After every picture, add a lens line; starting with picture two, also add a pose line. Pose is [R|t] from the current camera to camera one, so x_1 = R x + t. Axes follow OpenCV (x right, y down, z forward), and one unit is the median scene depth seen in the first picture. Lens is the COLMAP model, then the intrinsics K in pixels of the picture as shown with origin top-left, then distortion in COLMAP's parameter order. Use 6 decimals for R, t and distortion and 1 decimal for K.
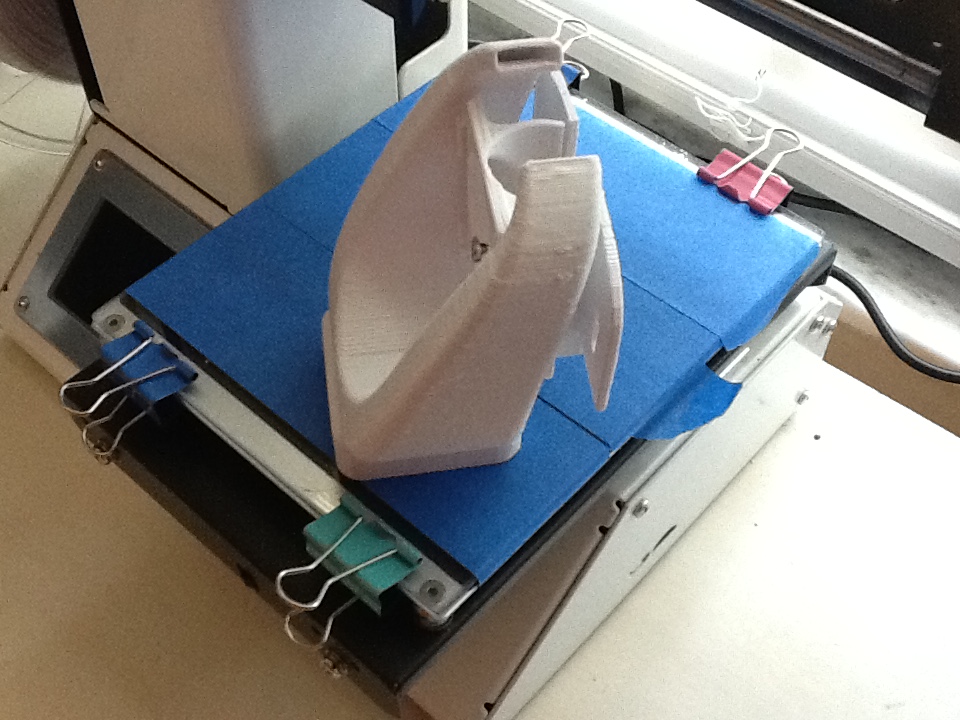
lens RADIAL K [[1159.2, 0, 480.0], [0, 1159.2, 360.0], [0, 0, 1]] dist [-0.209229, -0.023803]
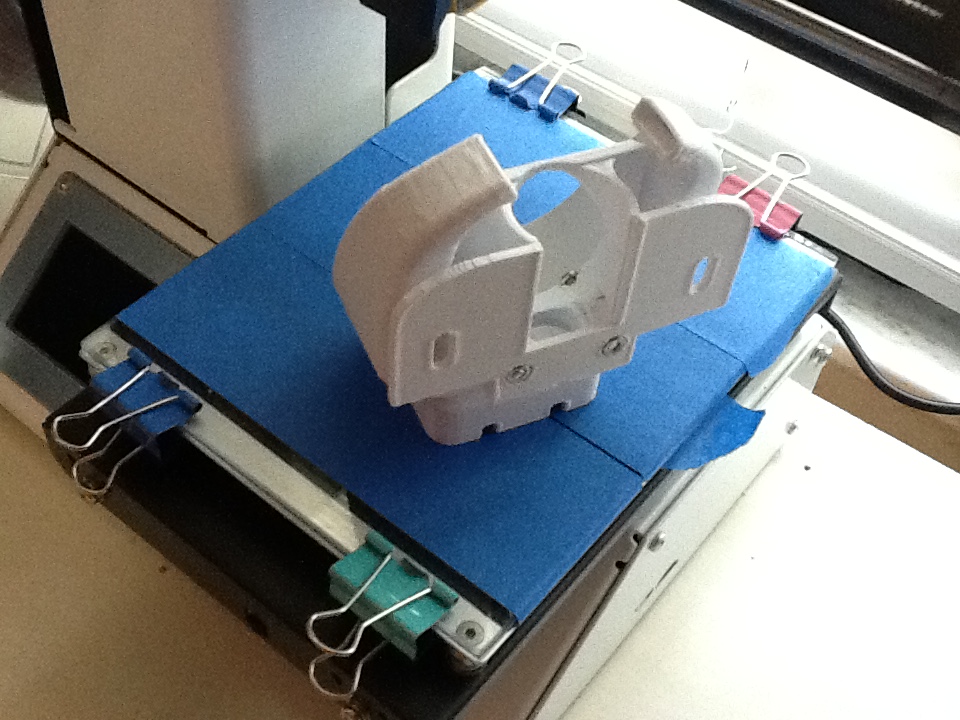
lens RADIAL K [[1159.2, 0, 480.0], [0, 1159.2, 360.0], [0, 0, 1]] dist [-0.209229, -0.023803]
pose [[0.995919, -0.005379, 0.090095, -0.100594], [0.008905, 0.999208, -0.038782, 0.013097], [-0.089815, 0.039426, 0.995178, 0.051788]]
